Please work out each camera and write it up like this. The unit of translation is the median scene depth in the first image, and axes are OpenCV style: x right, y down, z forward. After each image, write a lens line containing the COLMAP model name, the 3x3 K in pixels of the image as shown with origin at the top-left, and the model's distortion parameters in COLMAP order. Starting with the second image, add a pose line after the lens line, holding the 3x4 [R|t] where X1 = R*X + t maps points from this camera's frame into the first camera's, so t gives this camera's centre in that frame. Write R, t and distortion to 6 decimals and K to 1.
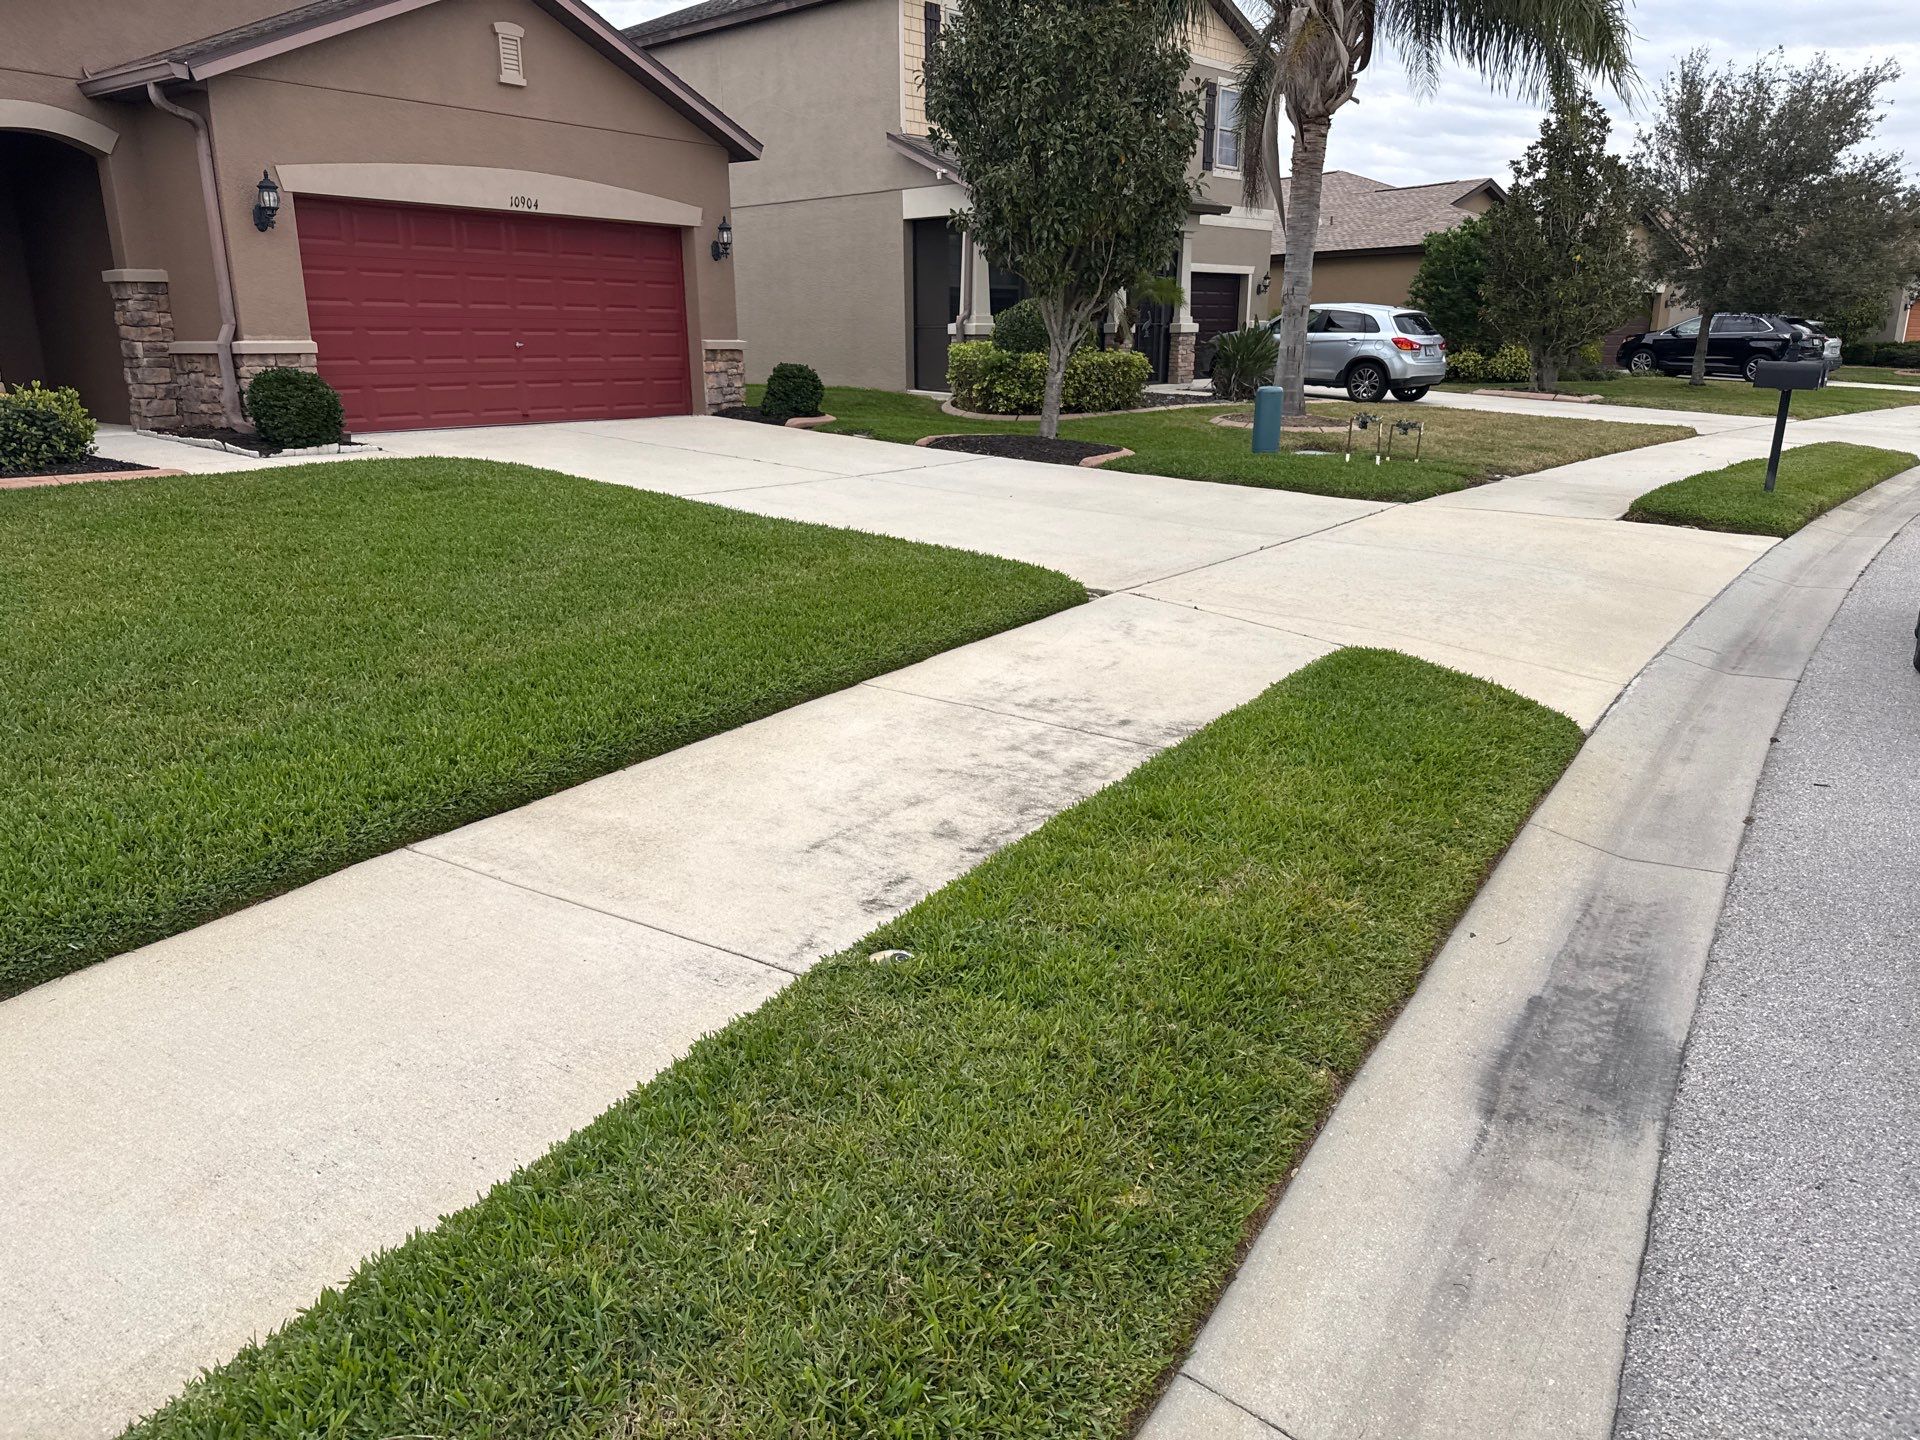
lens RADIAL K [[1307.5, 0, 957.2], [0, 1307.5, 722.2], [0, 0, 1]] dist [0.020411, -0.022206]
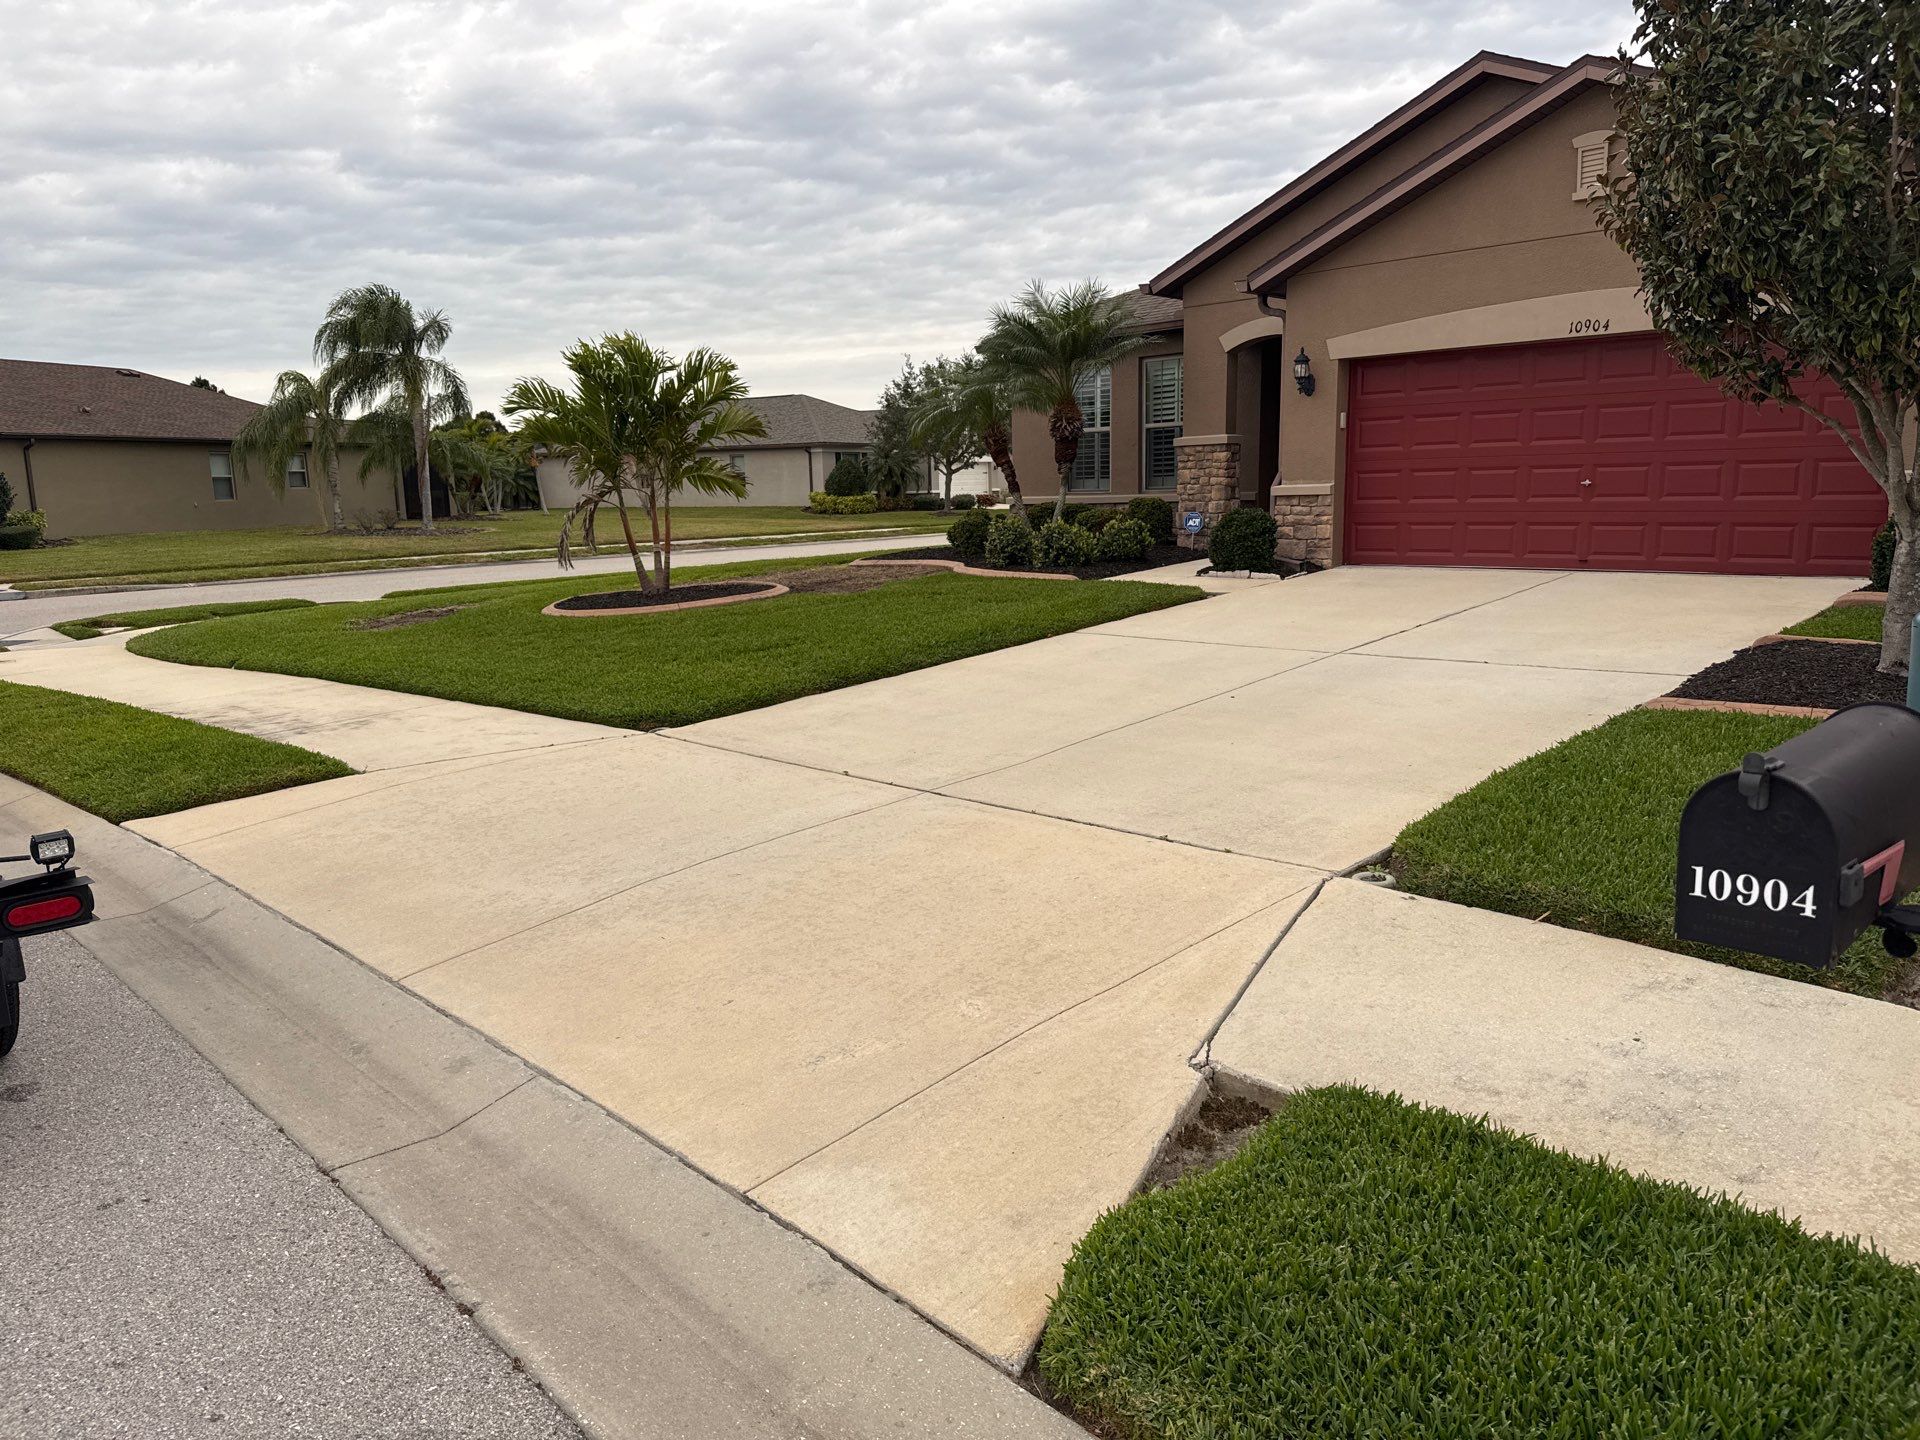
lens RADIAL K [[1307.5, 0, 958.5], [0, 1307.5, 727.4], [0, 0, 1]] dist [0.020411, -0.022206]
pose [[-0.117605, 0.188373, -0.975031, 0.685413], [-0.253563, 0.943603, 0.212885, -0.240082], [0.960143, 0.272268, -0.063208, 0.782583]]
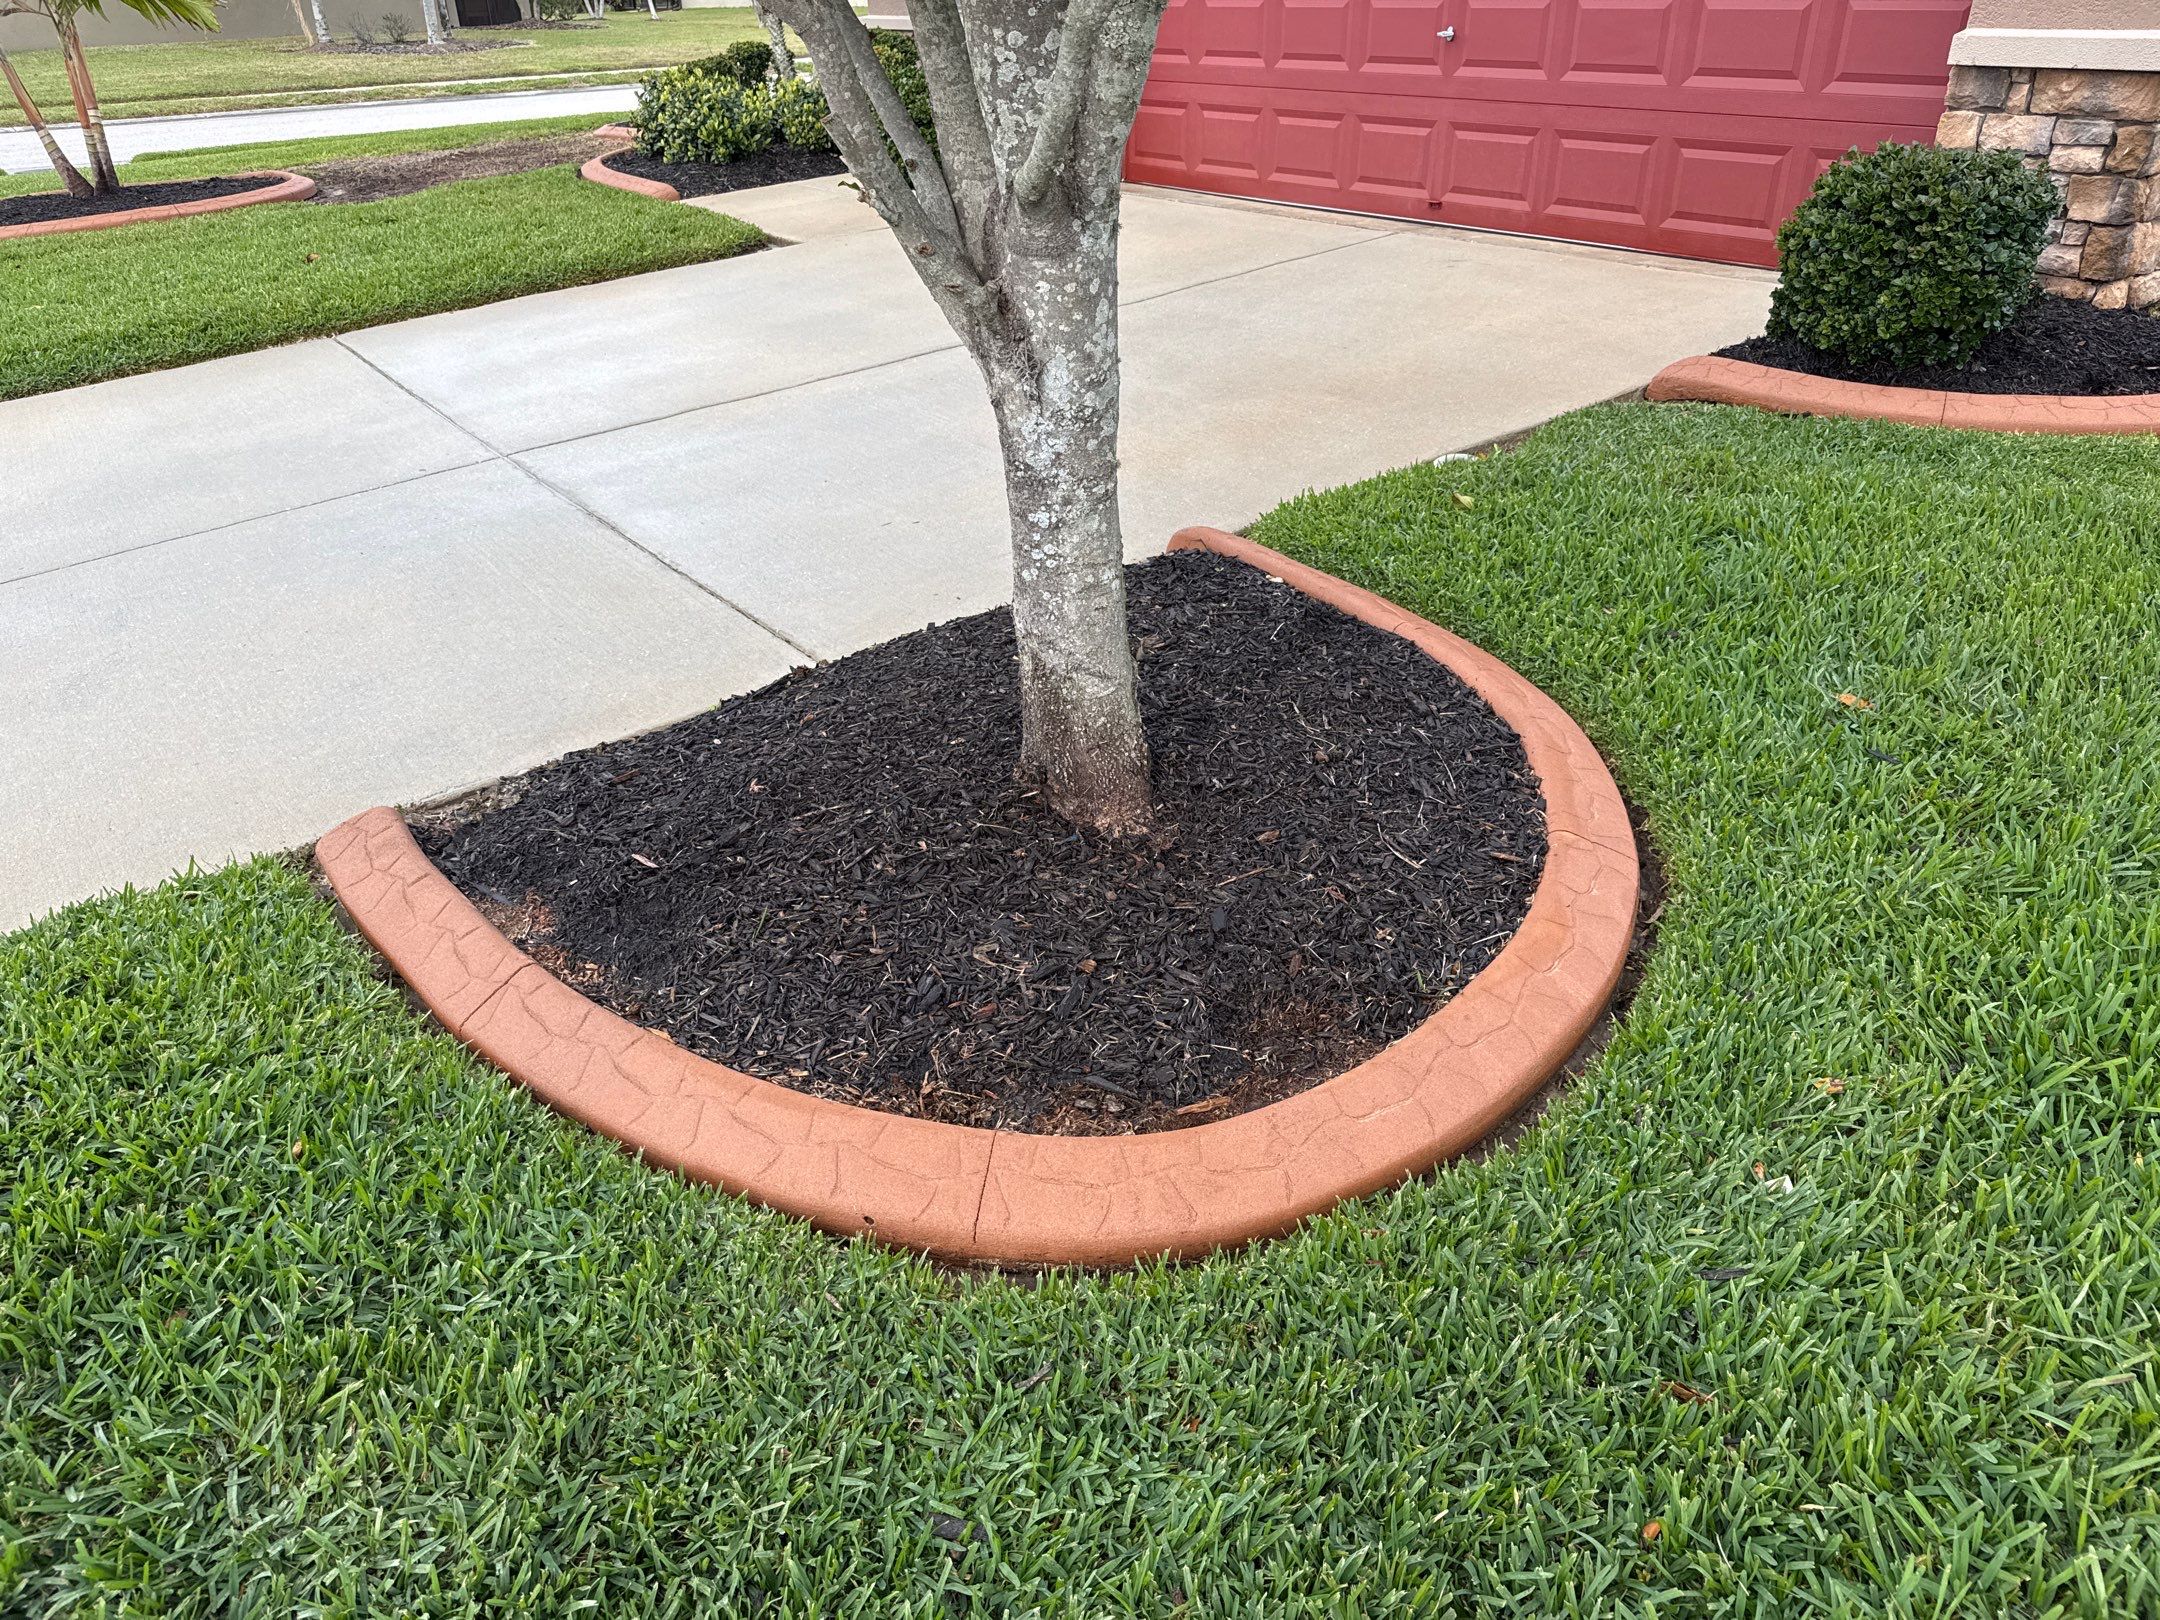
lens RADIAL K [[1470.9, 0, 1095.0], [0, 1470.9, 812.3], [0, 0, 1]] dist [0.020411, -0.022206]
pose [[-0.259235, 0.480879, -0.837587, 0.257128], [-0.253873, 0.802809, 0.539487, -0.354572], [0.931851, 0.352494, -0.086034, 1.153720]]
